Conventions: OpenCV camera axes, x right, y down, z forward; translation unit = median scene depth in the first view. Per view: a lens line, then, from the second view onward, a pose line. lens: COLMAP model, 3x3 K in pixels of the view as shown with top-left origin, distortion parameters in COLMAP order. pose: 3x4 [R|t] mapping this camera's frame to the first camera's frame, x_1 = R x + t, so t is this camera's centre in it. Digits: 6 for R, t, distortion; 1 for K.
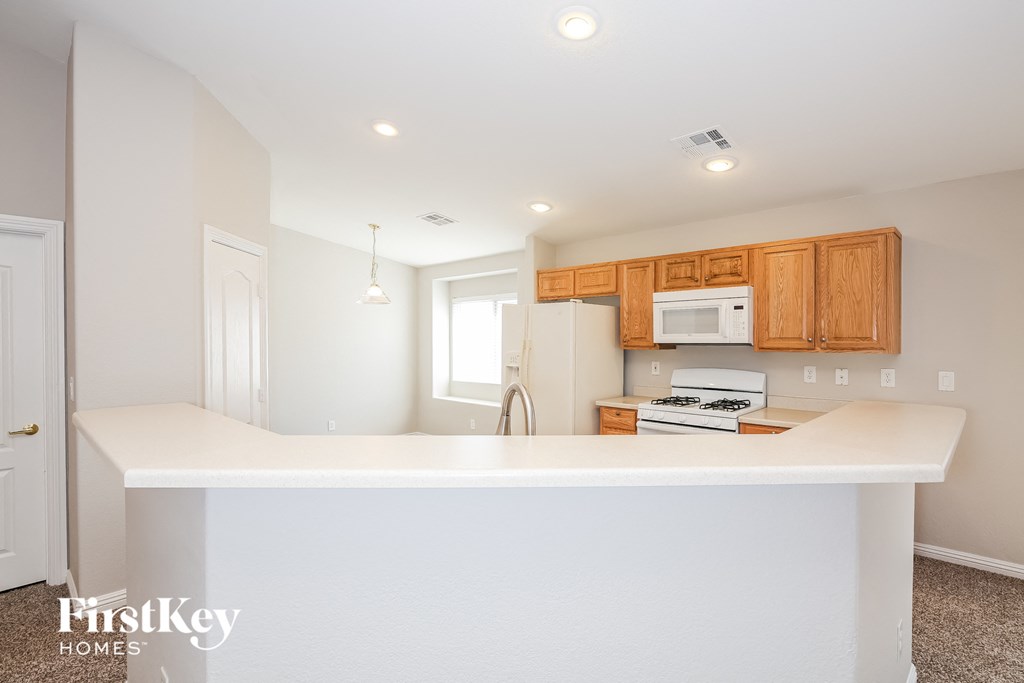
lens RADIAL K [[510.5, 0, 512.0], [0, 510.5, 341.5], [0, 0, 1]] dist [-0.001078, -0.000249]
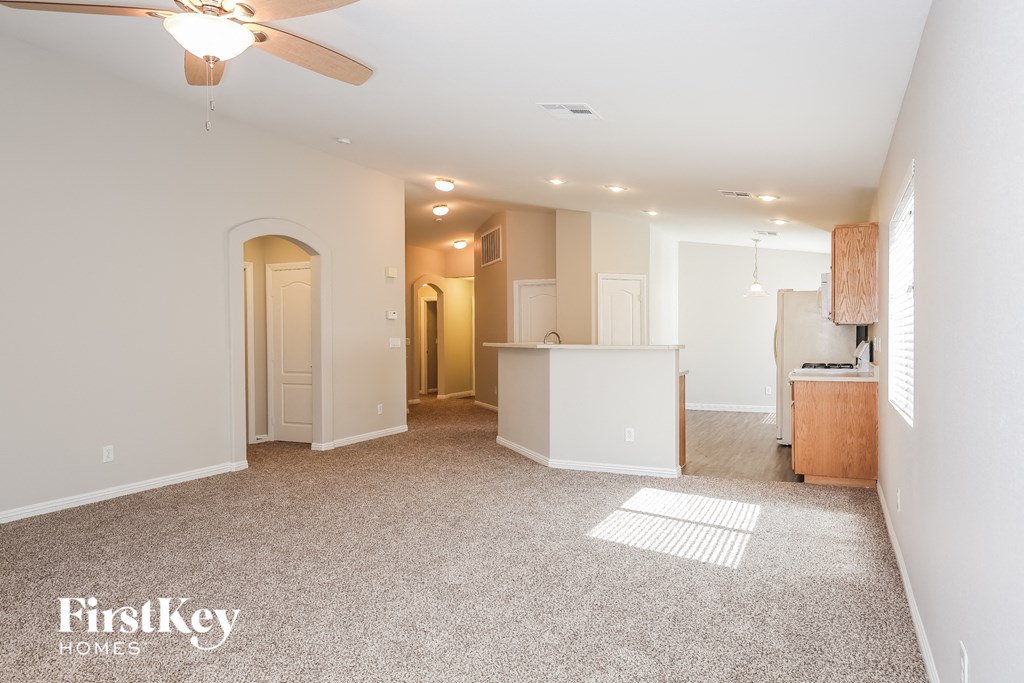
lens RADIAL K [[681.8, 0, 512.0], [0, 681.8, 341.5], [0, 0, 1]] dist [0.000315, 0.000057]
pose [[0.338547, 0.003948, -0.940941, 1.720340], [-0.000937, 0.999992, 0.003859, 0.055538], [0.940949, -0.000424, 0.338548, -0.323818]]
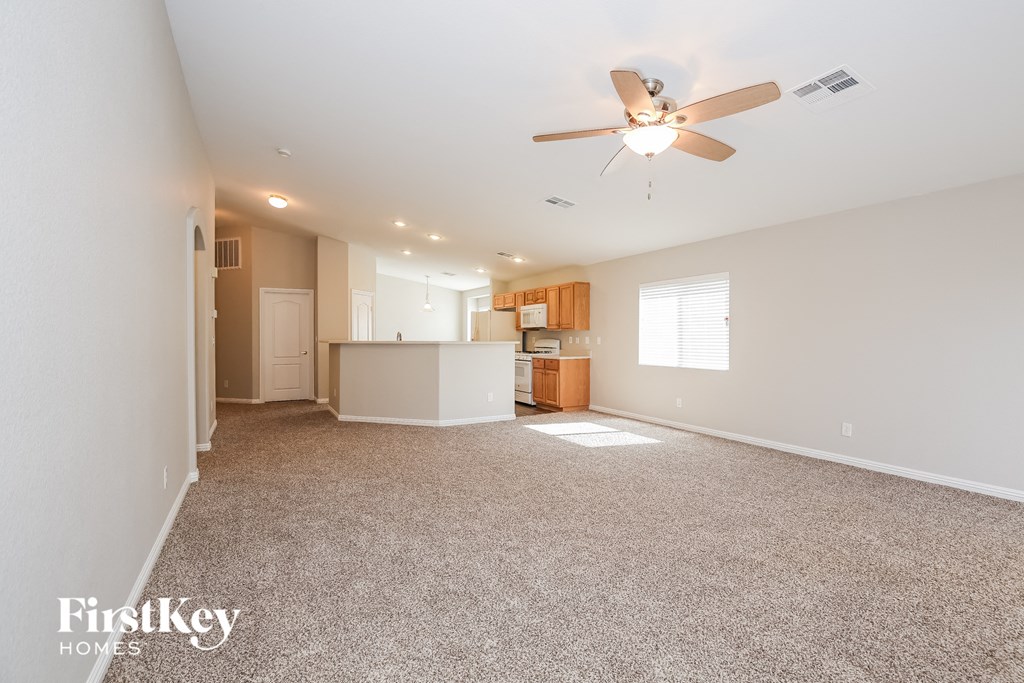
lens RADIAL K [[476.8, 0, 512.0], [0, 476.8, 341.5], [0, 0, 1]] dist [0.000743, 0.000028]
pose [[0.959853, 0.003808, -0.280478, 0.913419], [-0.002753, 0.999988, 0.004155, 0.061707], [0.280490, -0.003216, 0.959852, -1.202762]]
